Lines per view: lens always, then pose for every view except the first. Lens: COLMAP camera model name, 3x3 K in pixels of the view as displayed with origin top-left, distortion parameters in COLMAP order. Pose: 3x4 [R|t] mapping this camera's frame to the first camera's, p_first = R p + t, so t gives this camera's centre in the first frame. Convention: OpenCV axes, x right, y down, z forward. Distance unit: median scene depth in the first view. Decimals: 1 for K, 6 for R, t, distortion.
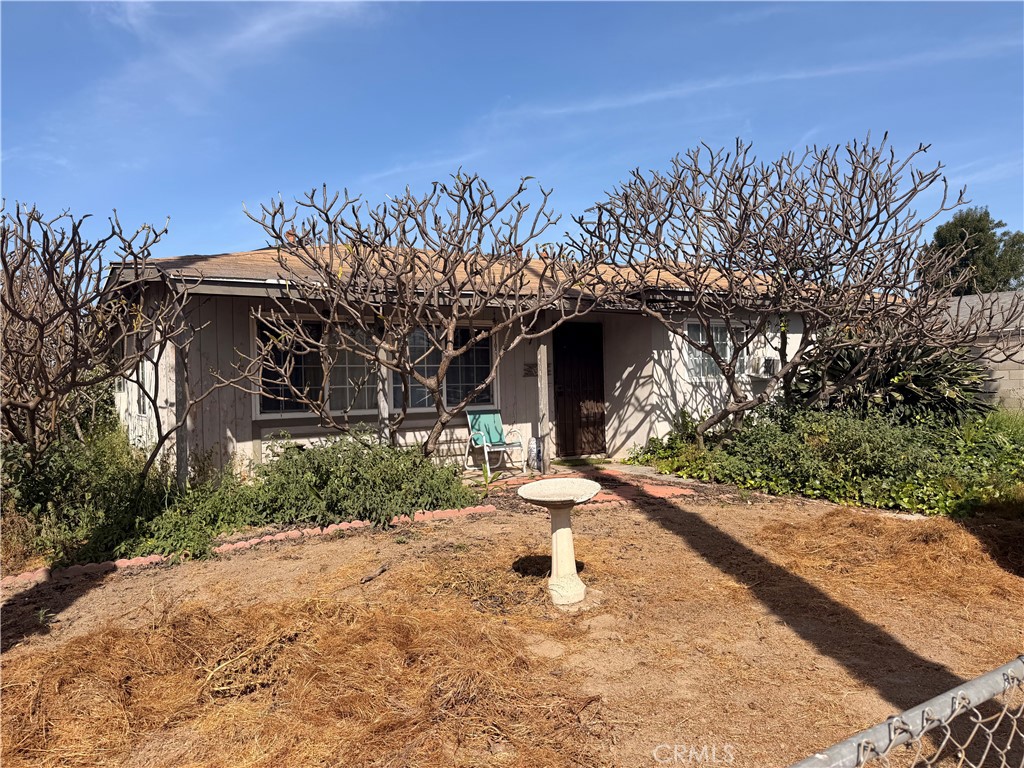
lens RADIAL K [[702.6, 0, 512.0], [0, 702.6, 384.0], [0, 0, 1]] dist [0.093964, -0.101658]
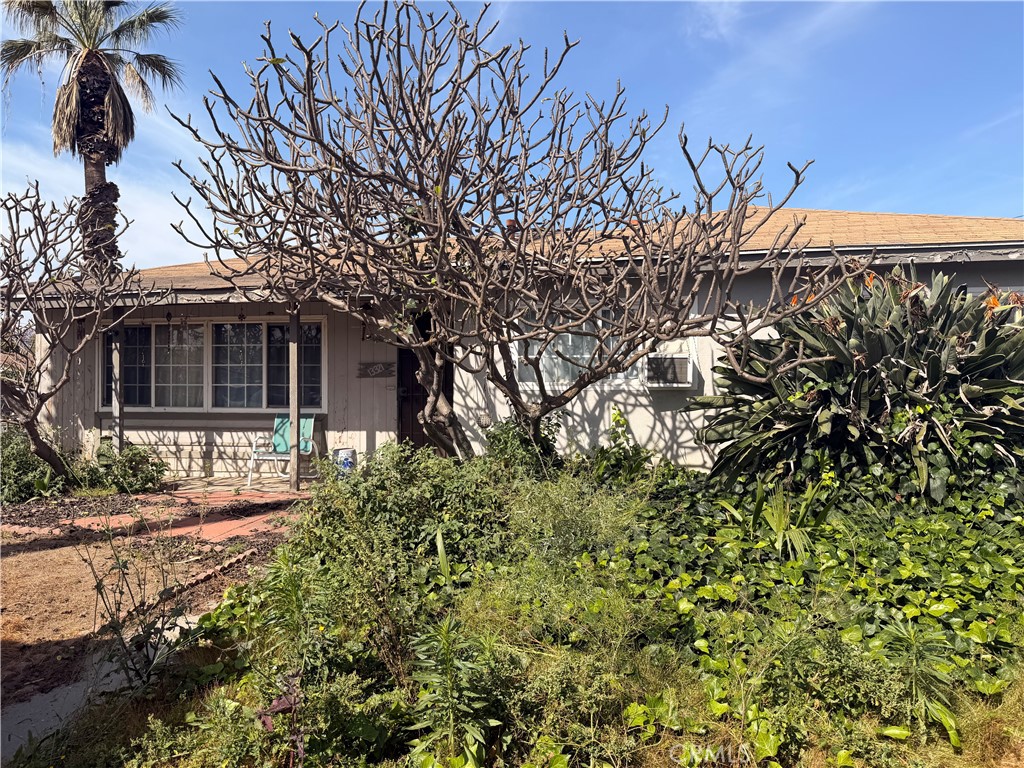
lens RADIAL K [[709.8, 0, 501.7], [0, 709.8, 371.3], [0, 0, 1]] dist [0.097190, -0.135020]
pose [[0.739432, 0.014633, -0.673072, 0.945804], [-0.015591, 0.999868, 0.004610, -0.032299], [0.673050, 0.007085, 0.739563, 0.591847]]
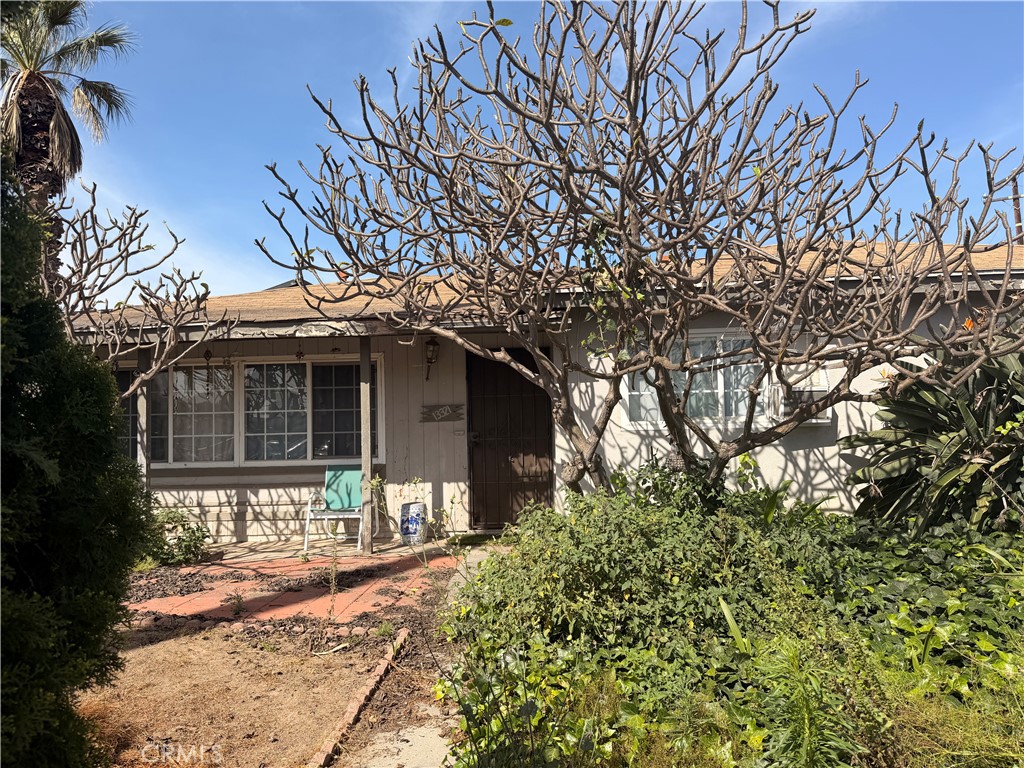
lens RADIAL K [[702.6, 0, 512.0], [0, 702.6, 384.0], [0, 0, 1]] dist [0.093964, -0.101658]
pose [[0.818076, -0.030156, -0.574319, 0.695470], [0.004515, 0.998930, -0.046020, -0.021111], [0.575092, 0.035055, 0.817337, 0.534241]]
